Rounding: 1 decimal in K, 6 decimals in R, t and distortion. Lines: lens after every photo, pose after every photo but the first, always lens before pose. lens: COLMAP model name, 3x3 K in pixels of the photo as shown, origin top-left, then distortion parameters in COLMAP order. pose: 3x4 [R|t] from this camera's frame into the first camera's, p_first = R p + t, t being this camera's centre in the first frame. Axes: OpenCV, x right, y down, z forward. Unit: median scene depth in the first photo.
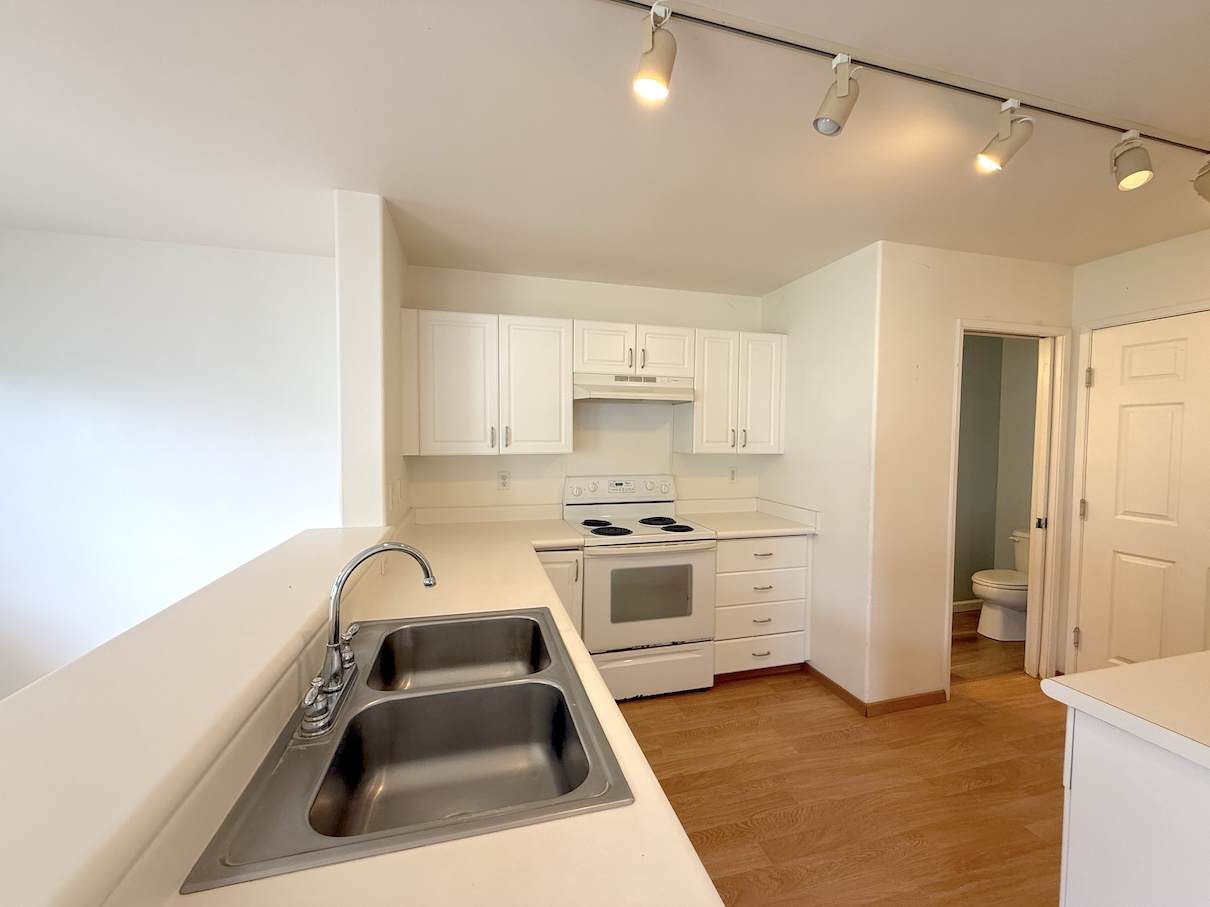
lens RADIAL K [[482.1, 0, 603.2], [0, 482.1, 454.1], [0, 0, 1]] dist [0.000825, -0.000470]
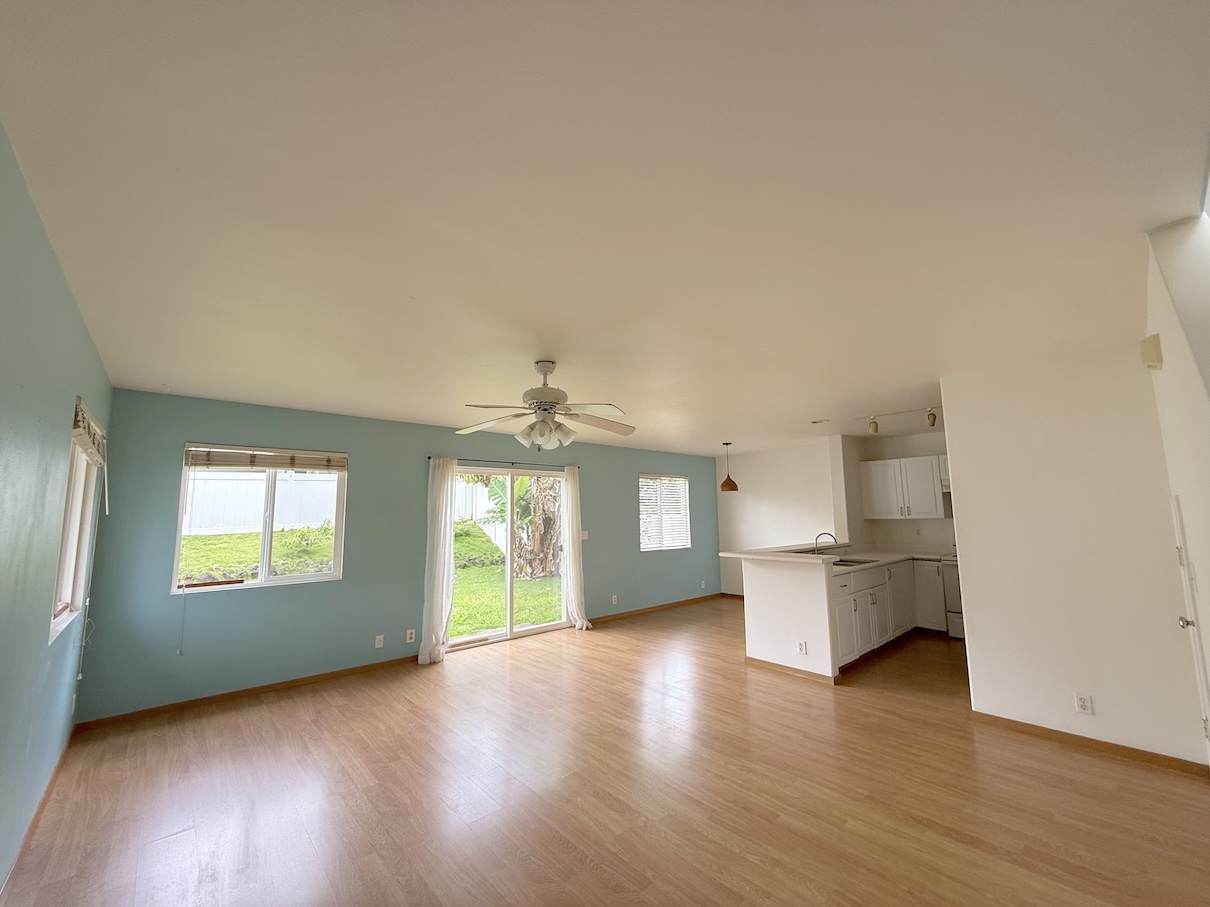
lens RADIAL K [[482.1, 0, 603.2], [0, 482.1, 454.1], [0, 0, 1]] dist [0.000825, -0.000470]
pose [[0.452397, -0.123010, -0.883292, 1.140239], [-0.017634, 0.989014, -0.146765, 0.055630], [0.891642, 0.081972, 0.445258, -1.268755]]
